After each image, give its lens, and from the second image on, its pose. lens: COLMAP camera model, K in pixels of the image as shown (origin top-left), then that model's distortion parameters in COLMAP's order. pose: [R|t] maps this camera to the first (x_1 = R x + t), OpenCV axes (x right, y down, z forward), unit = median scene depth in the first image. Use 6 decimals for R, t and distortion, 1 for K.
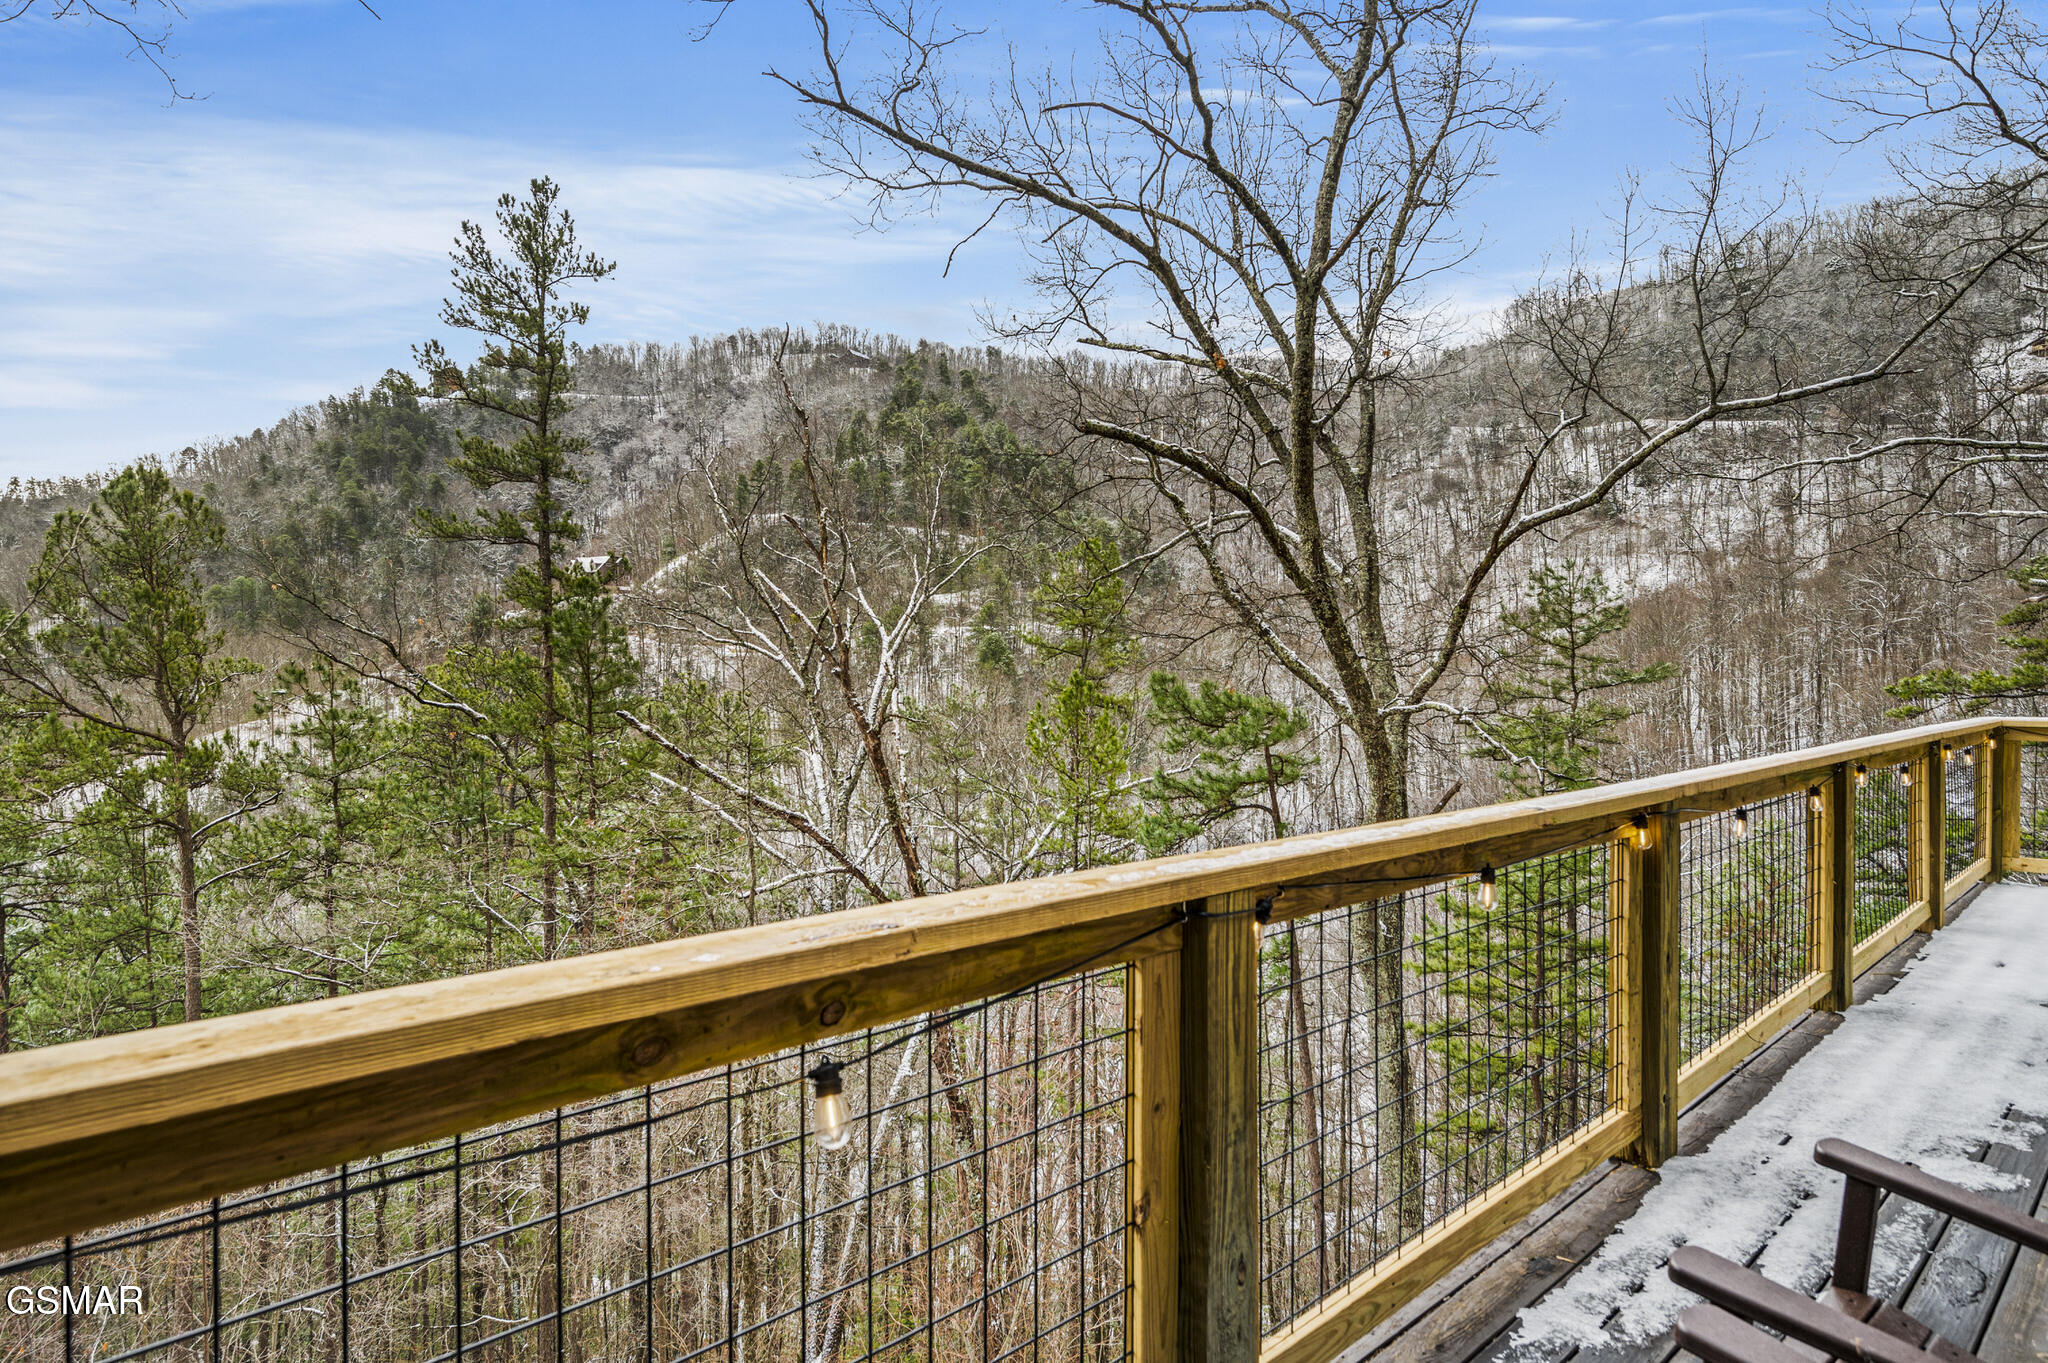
lens RADIAL K [[1259.5, 0, 1041.6], [0, 1259.5, 680.3], [0, 0, 1]] dist [-0.003241, 0.002686]
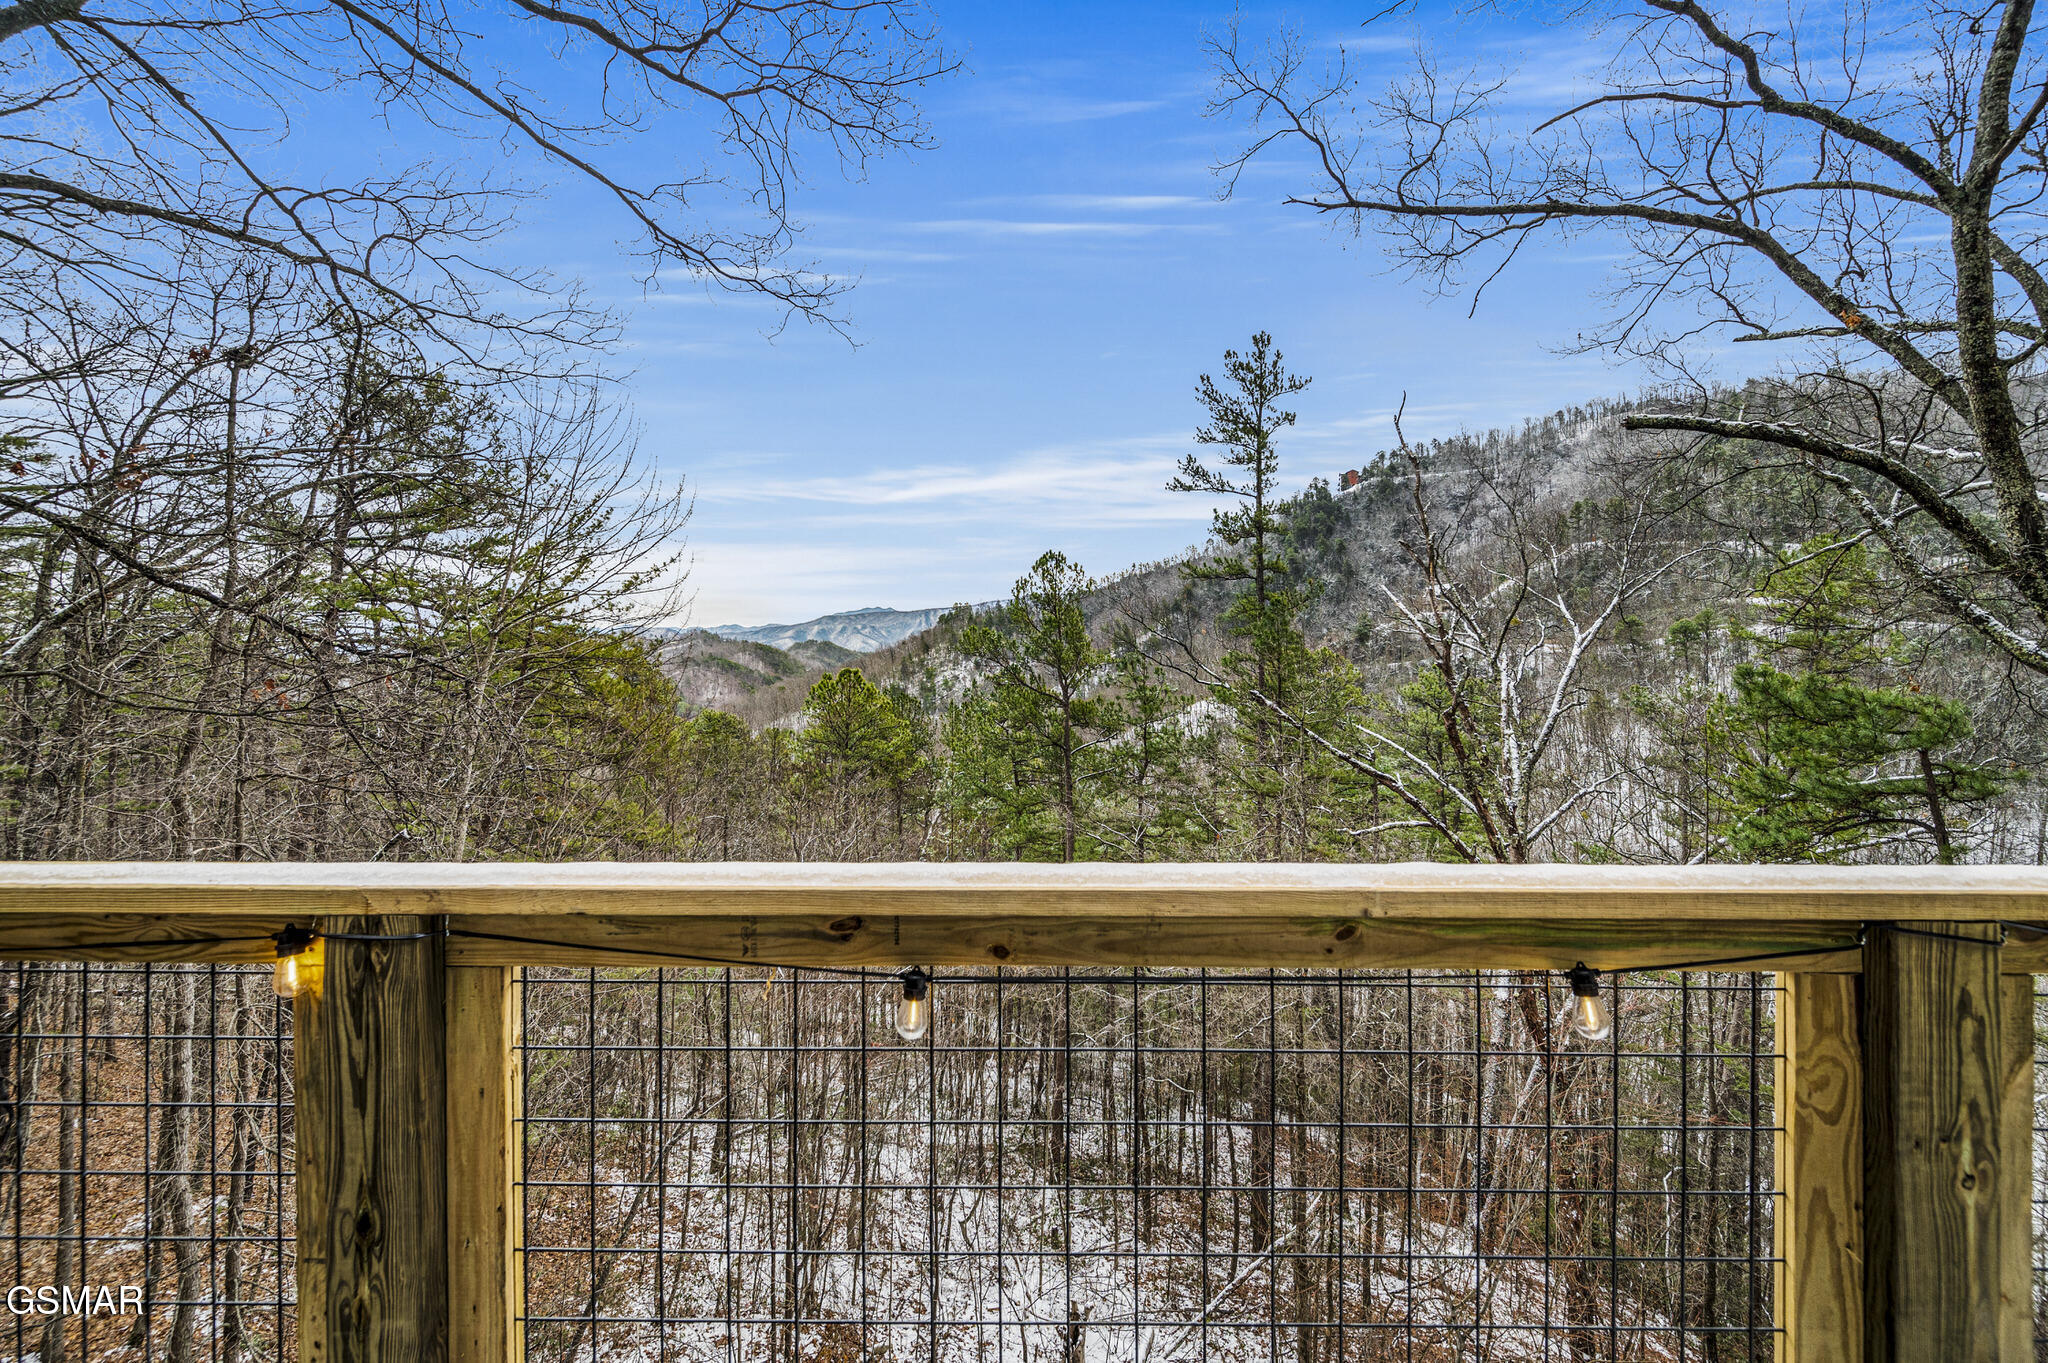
lens RADIAL K [[816.6, 0, 1025.4], [0, 816.6, 668.3], [0, 0, 1]] dist [-0.001761, 0.000025]
pose [[0.679788, 0.008726, -0.733357, 0.127231], [-0.009281, 0.999952, 0.003295, -0.000725], [0.733350, 0.004566, 0.679836, 0.134641]]
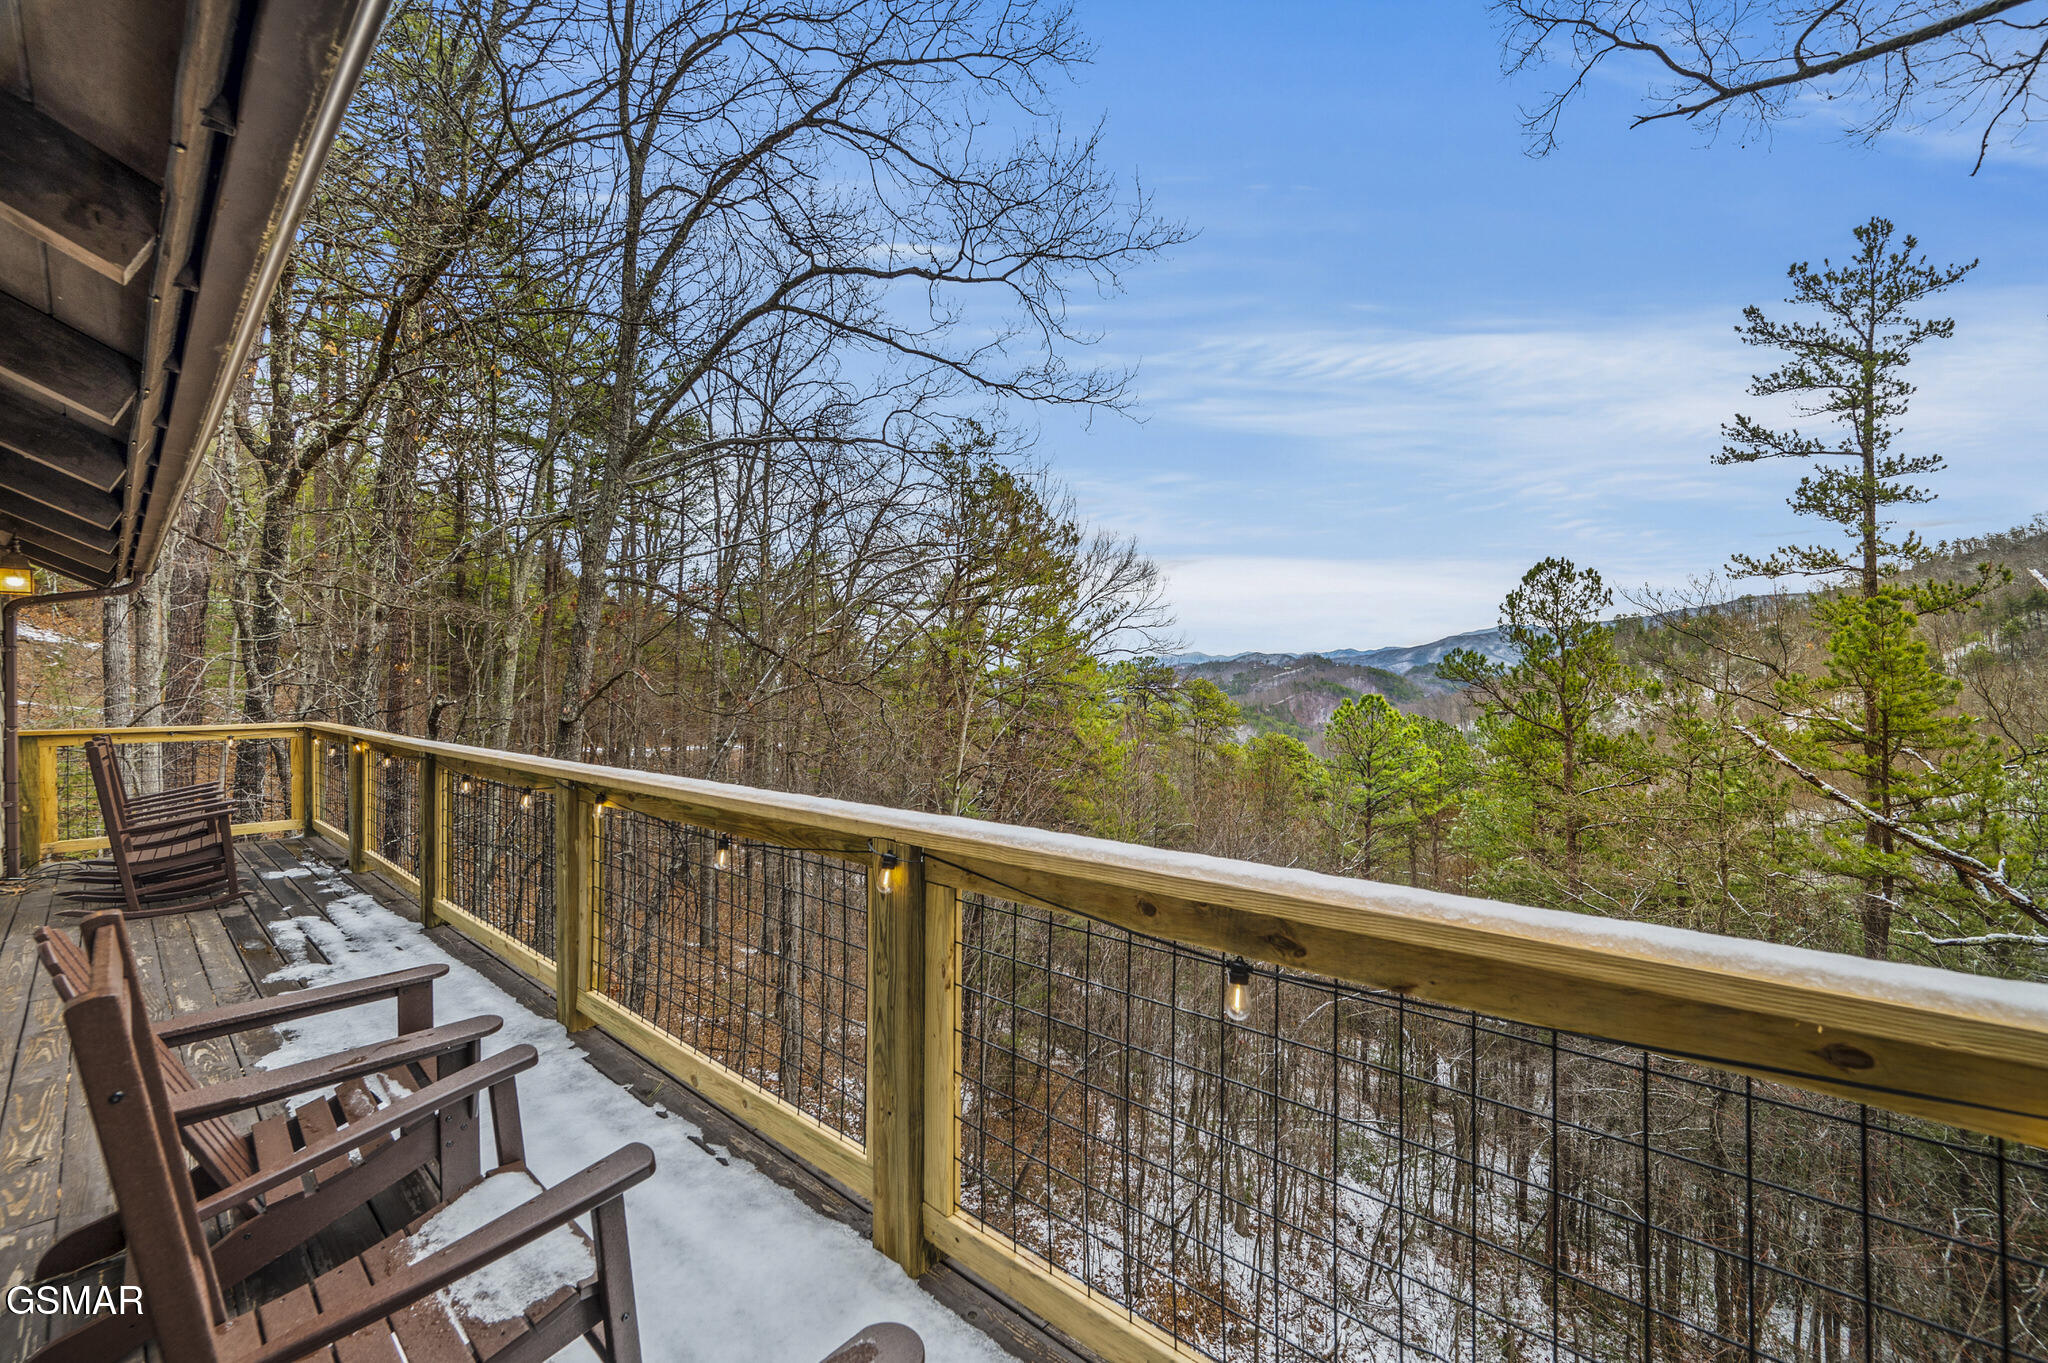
lens RADIAL K [[826.5, 0, 1024.5], [0, 826.5, 687.4], [0, 0, 1]] dist [-0.000942, 0.000285]
pose [[0.037336, 0.003934, -0.999295, 0.263609], [-0.010776, 0.999936, 0.003534, -0.003576], [0.999245, 0.010637, 0.037376, 0.269026]]
